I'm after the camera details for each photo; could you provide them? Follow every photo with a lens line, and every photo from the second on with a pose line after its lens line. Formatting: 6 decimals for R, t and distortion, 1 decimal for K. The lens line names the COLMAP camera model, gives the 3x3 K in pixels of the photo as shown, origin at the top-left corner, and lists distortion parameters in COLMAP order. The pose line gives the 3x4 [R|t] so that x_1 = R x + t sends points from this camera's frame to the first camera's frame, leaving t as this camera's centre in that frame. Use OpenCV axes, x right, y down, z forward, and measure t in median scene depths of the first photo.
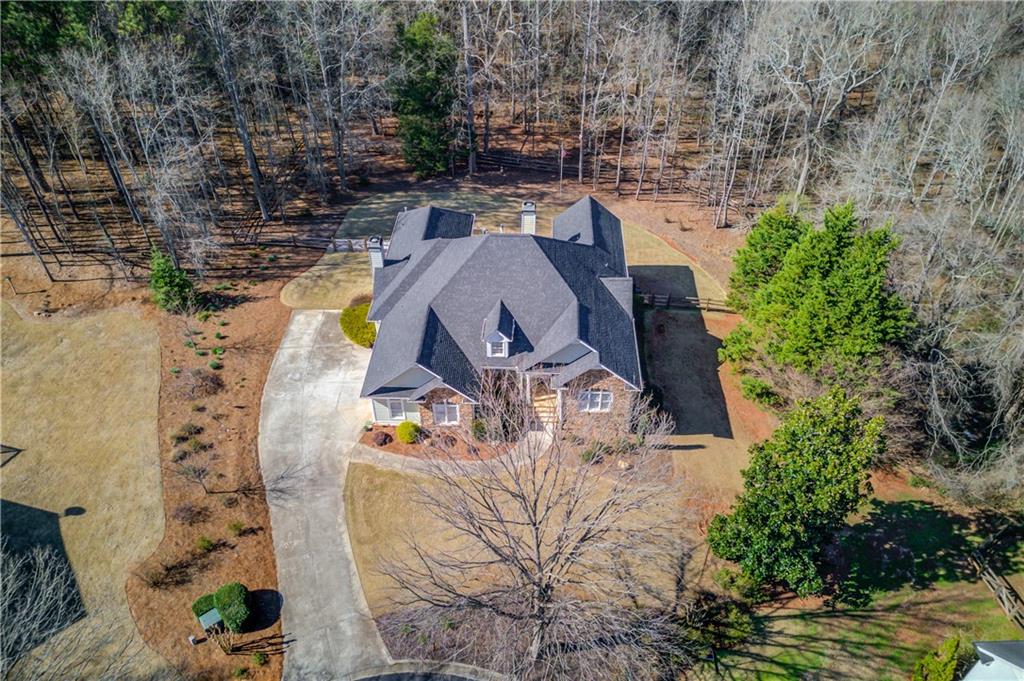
lens RADIAL K [[735.7, 0, 508.5], [0, 735.7, 338.6], [0, 0, 1]] dist [-0.049015, -0.000237]
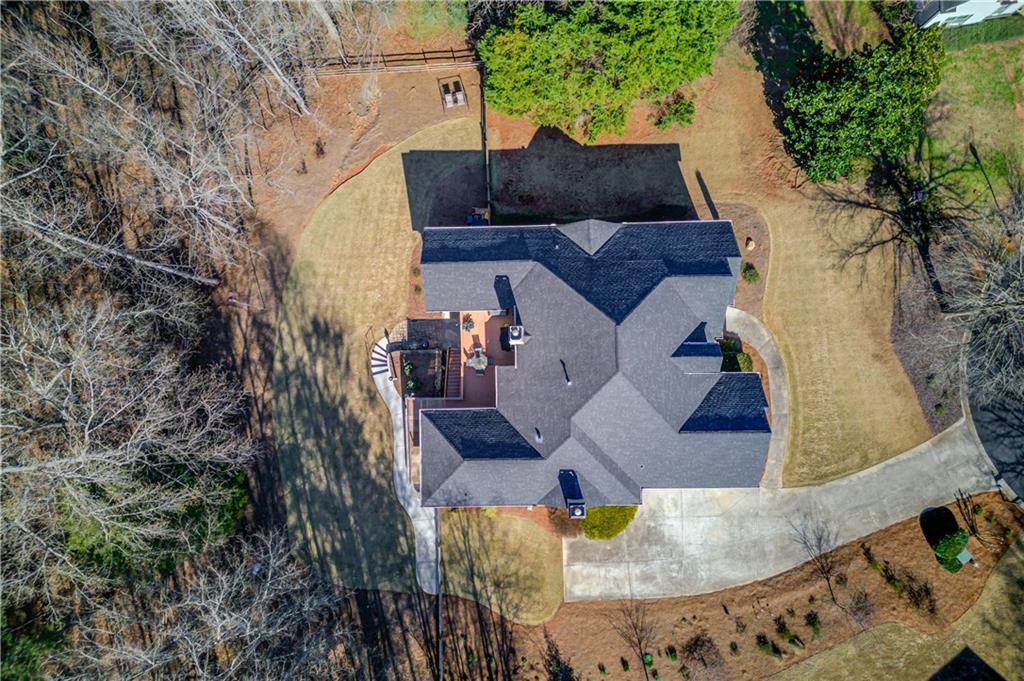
lens RADIAL K [[735.7, 0, 508.5], [0, 735.7, 338.6], [0, 0, 1]] dist [-0.049015, -0.000237]
pose [[-0.048218, -0.996985, 0.060791, -0.037460], [0.668948, 0.012963, 0.743196, -0.930270], [-0.741744, 0.076502, 0.666306, 0.550179]]
